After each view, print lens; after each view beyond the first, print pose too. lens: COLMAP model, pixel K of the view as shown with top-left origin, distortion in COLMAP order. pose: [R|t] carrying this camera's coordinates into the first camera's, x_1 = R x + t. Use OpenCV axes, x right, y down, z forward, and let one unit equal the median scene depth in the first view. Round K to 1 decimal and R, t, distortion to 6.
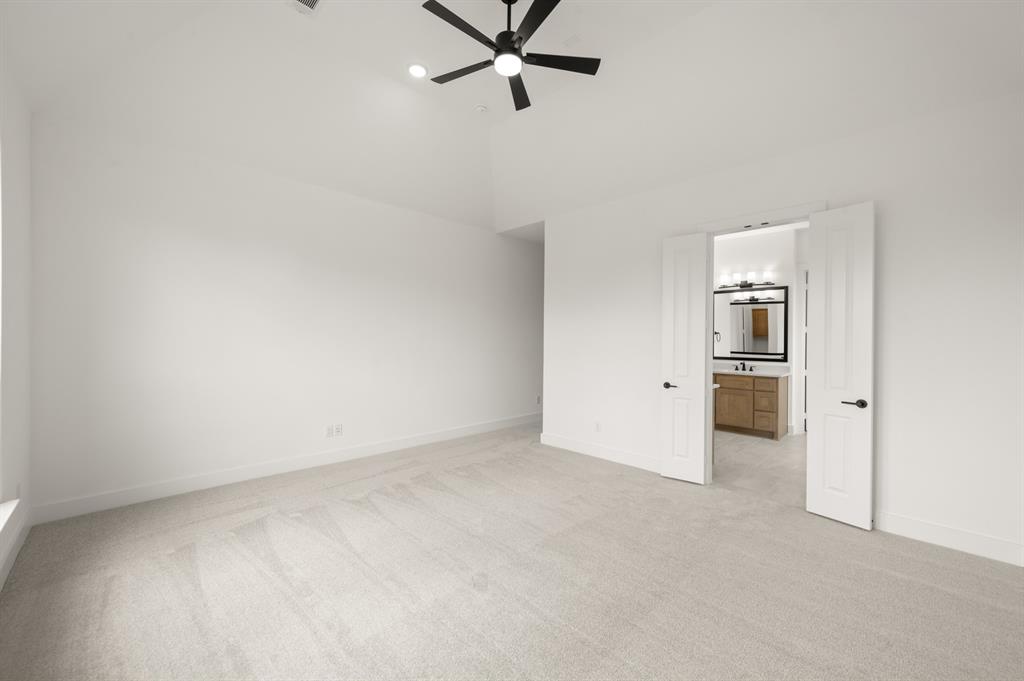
lens RADIAL K [[401.5, 0, 517.7], [0, 401.5, 336.1], [0, 0, 1]] dist [0.000851, 0.000217]
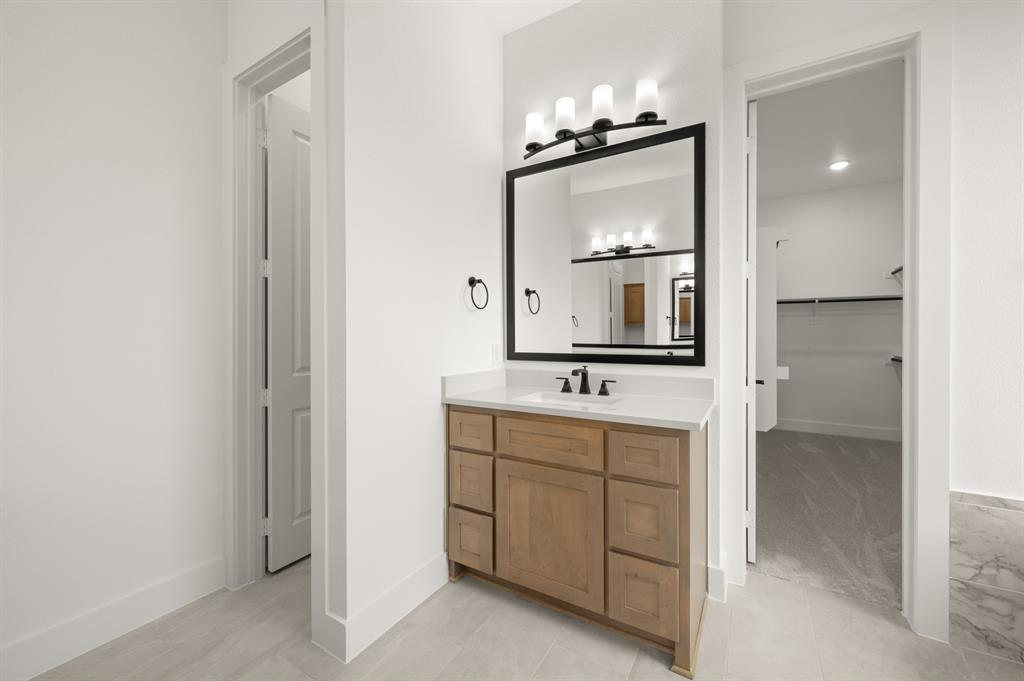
lens RADIAL K [[401.5, 0, 517.7], [0, 401.5, 336.1], [0, 0, 1]] dist [0.000851, 0.000217]
pose [[0.970511, -0.026135, 0.239638, 0.444237], [0.020646, 0.999464, 0.025386, 0.030324], [-0.240173, -0.019690, 0.970530, 0.714739]]
